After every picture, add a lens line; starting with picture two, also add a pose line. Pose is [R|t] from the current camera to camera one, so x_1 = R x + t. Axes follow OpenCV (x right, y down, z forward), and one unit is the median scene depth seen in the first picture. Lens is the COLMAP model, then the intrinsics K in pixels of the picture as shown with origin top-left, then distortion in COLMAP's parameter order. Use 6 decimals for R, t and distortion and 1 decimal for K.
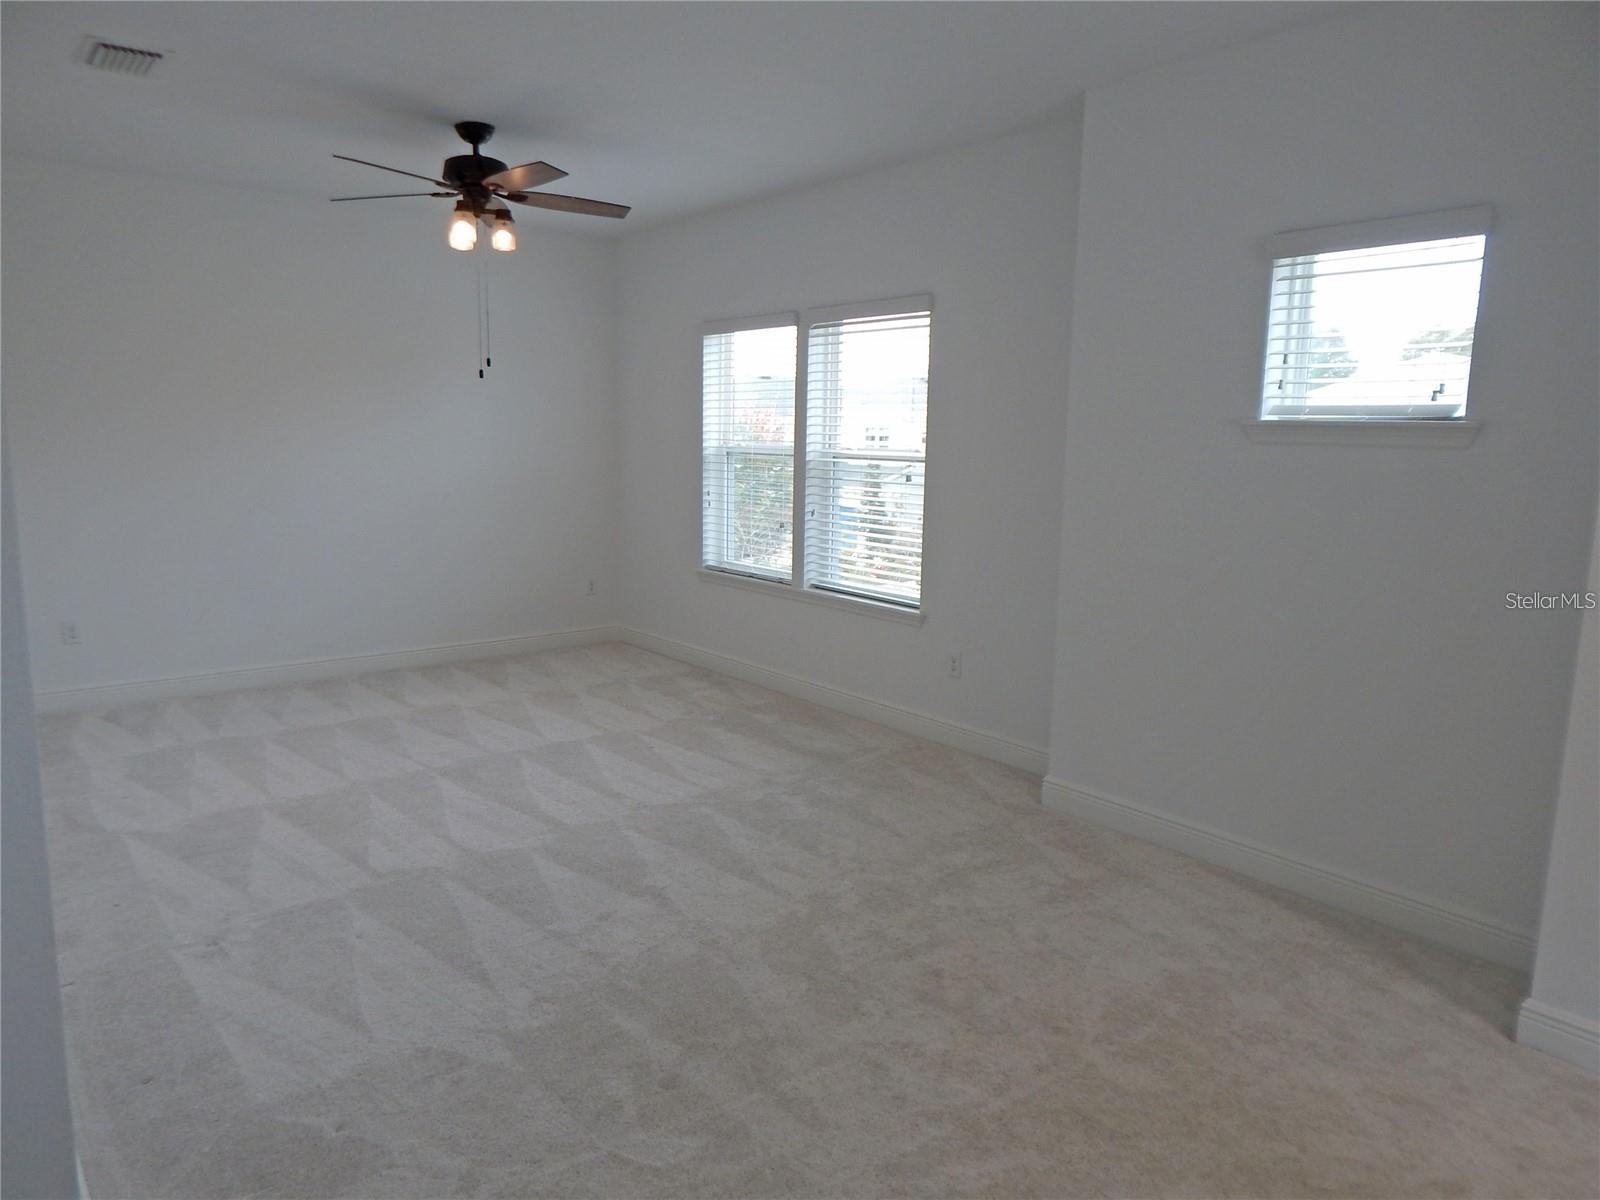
lens RADIAL K [[1085.7, 0, 800.0], [0, 1085.7, 600.0], [0, 0, 1]] dist [0.042072, -0.001907]
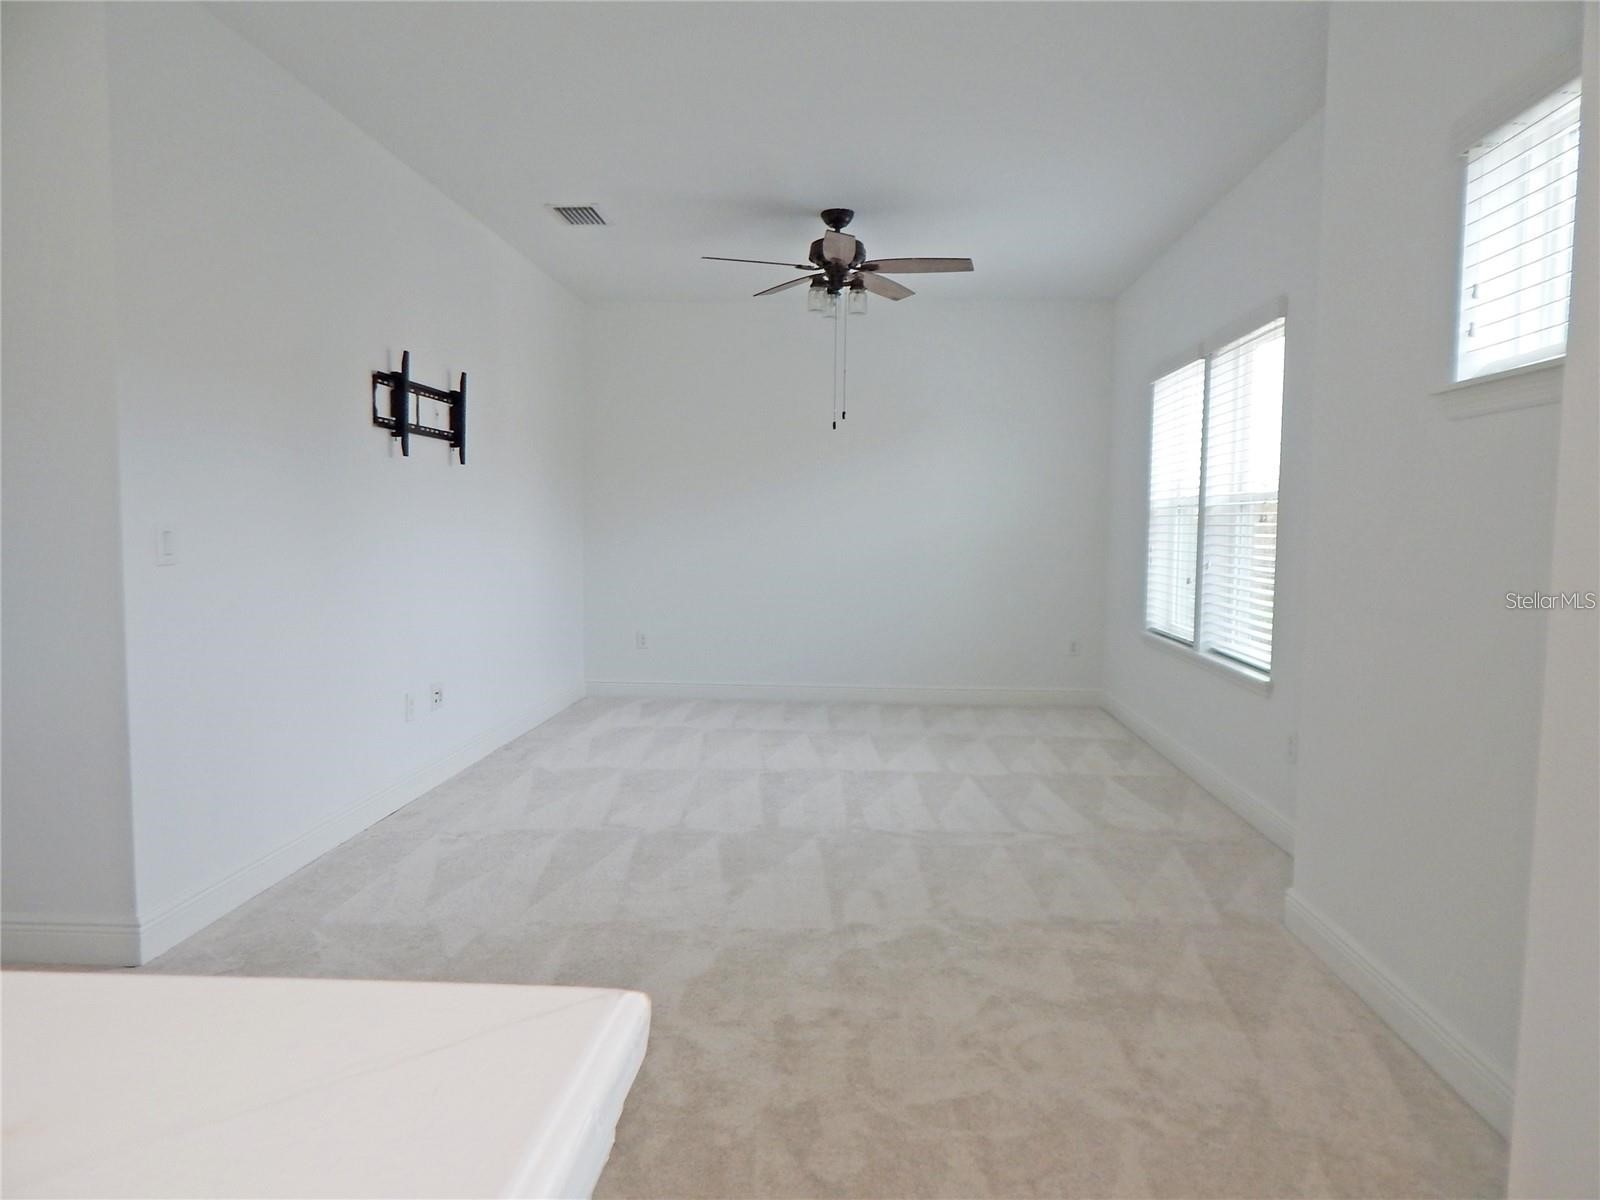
lens RADIAL K [[1063.6, 0, 805.1], [0, 1063.6, 597.0], [0, 0, 1]] dist [0.024972, -0.003947]
pose [[0.743548, 0.038630, -0.667566, 0.437302], [-0.104096, 0.992846, -0.058491, 0.037099], [0.660531, 0.112982, 0.742249, 0.189955]]
